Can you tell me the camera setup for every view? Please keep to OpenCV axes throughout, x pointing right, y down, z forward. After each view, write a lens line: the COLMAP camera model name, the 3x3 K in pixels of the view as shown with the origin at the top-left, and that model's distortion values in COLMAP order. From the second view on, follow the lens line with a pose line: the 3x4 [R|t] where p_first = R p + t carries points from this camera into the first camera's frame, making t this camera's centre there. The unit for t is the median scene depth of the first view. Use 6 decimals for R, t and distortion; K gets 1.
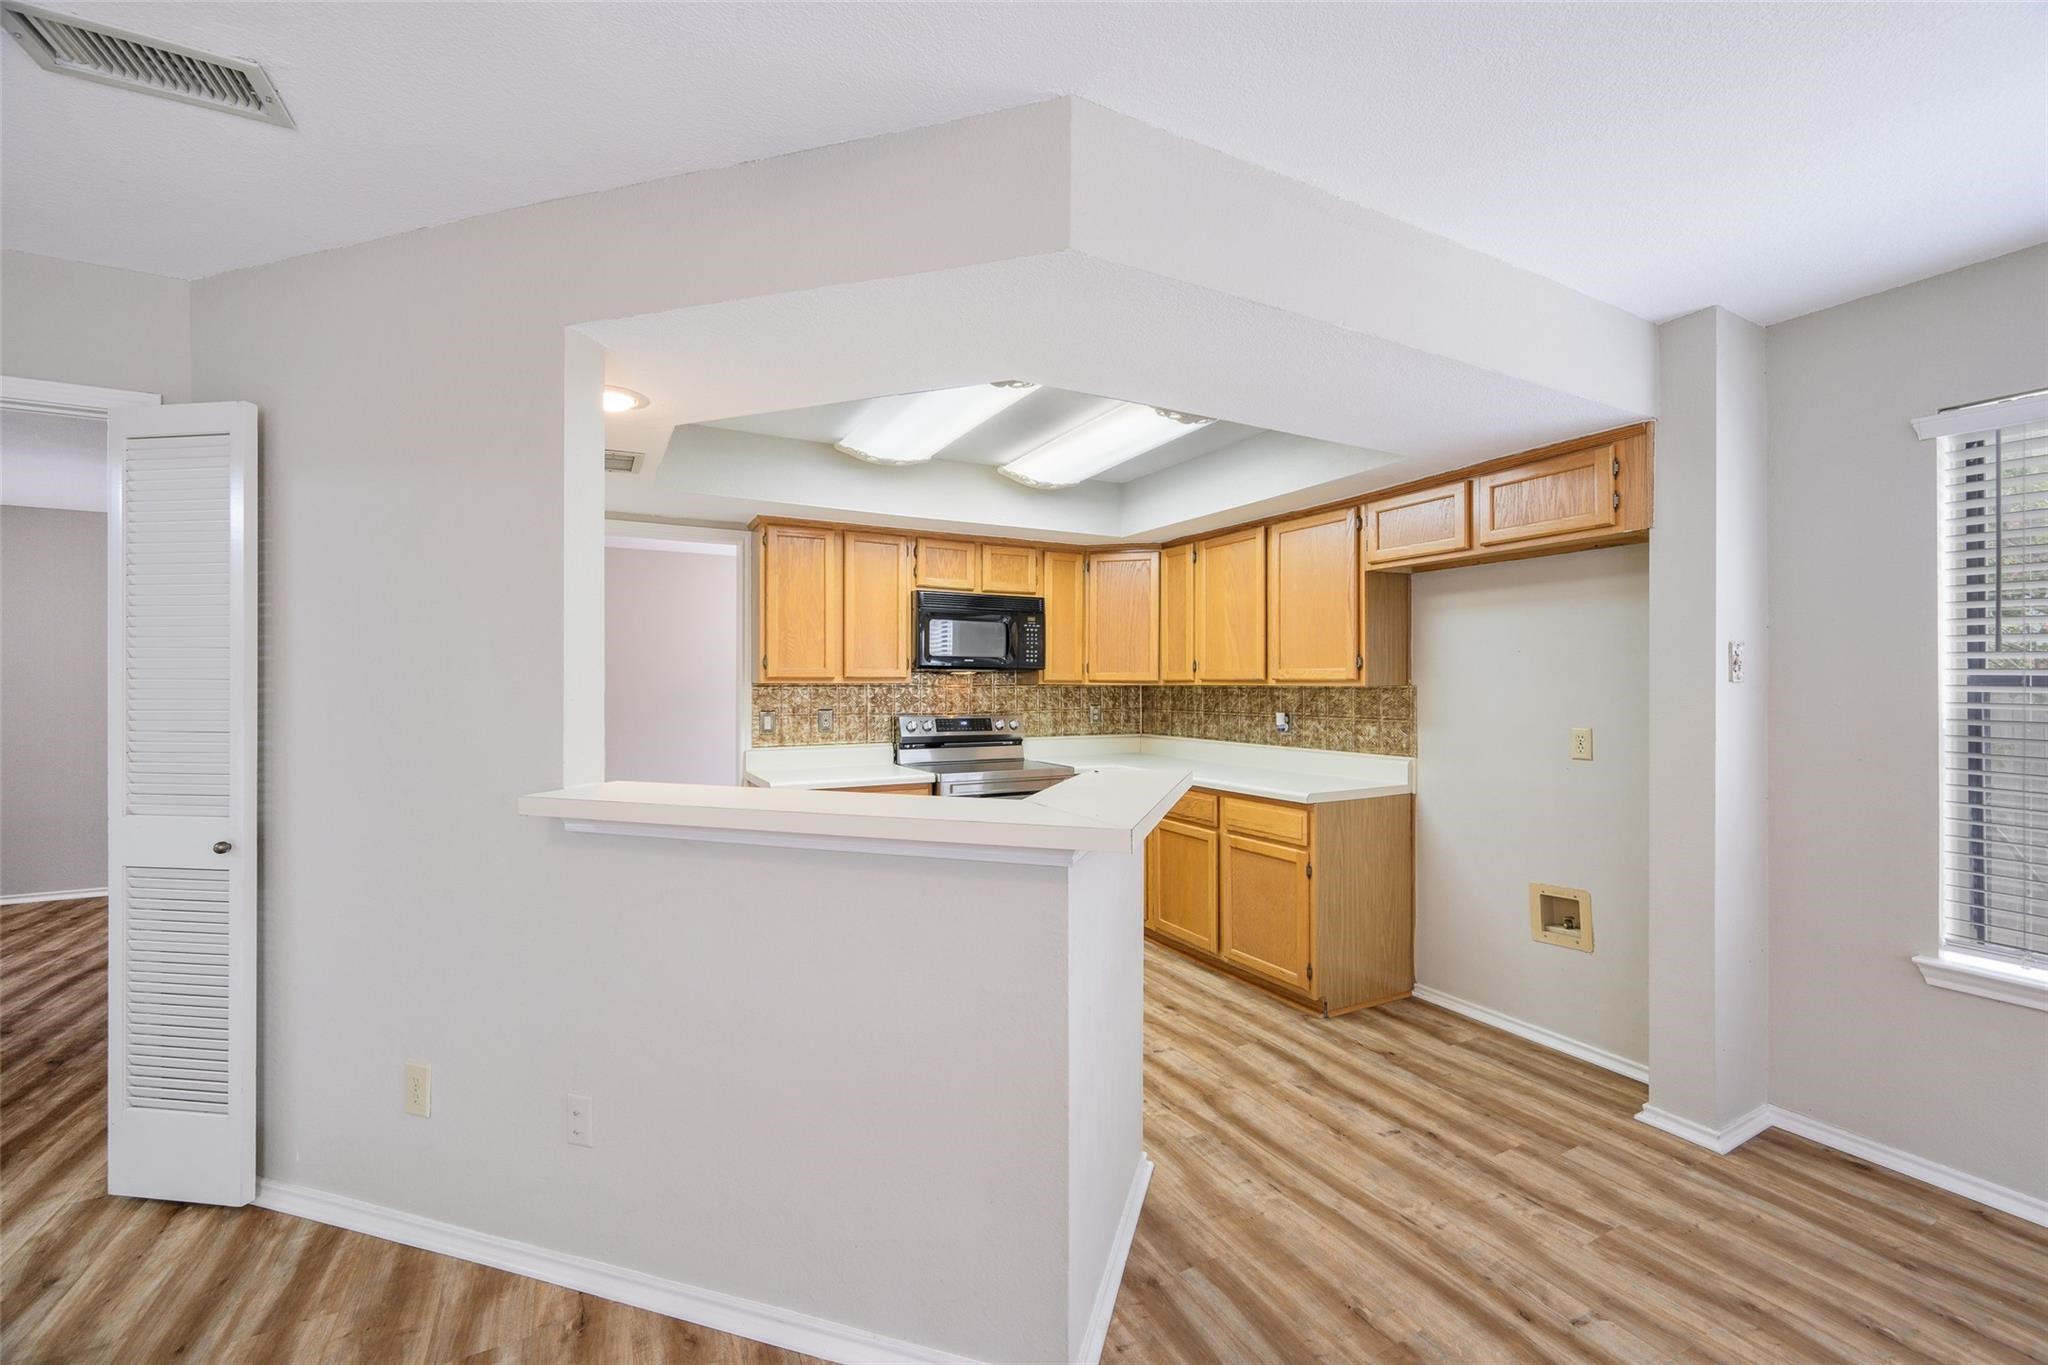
lens RADIAL K [[817.6, 0, 1029.0], [0, 817.6, 692.3], [0, 0, 1]] dist [0.001683, -0.000436]
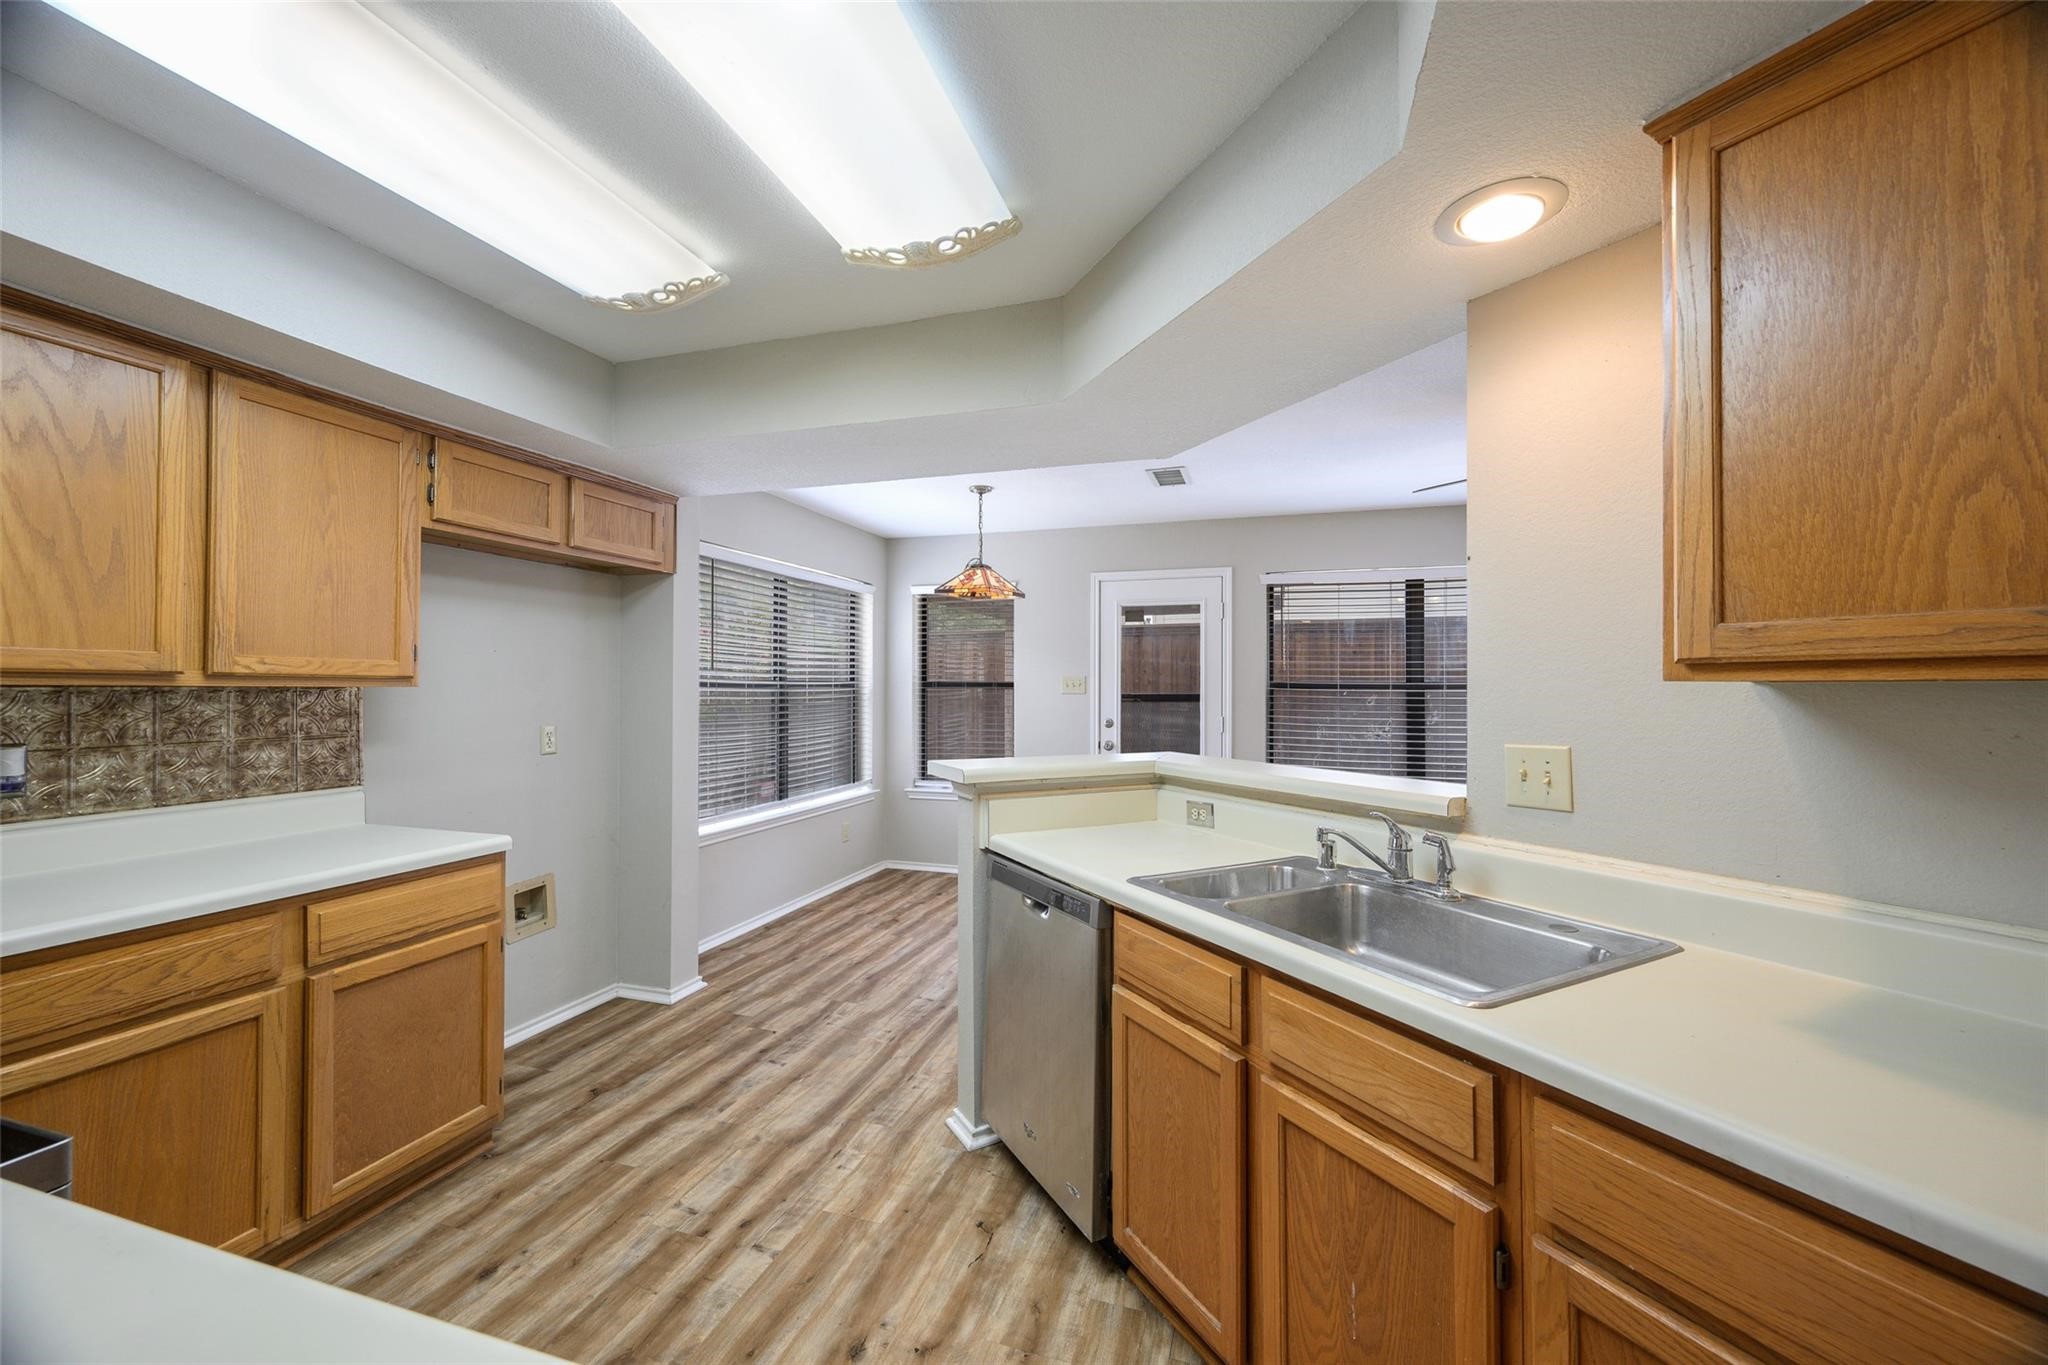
lens RADIAL K [[817.6, 0, 1012.7], [0, 817.6, 672.4], [0, 0, 1]] dist [0.001683, -0.000436]
pose [[-0.691463, 0.011477, 0.722320, -0.599035], [0.003958, 0.999919, -0.012099, -0.013361], [-0.722401, -0.005507, -0.691453, 1.422809]]
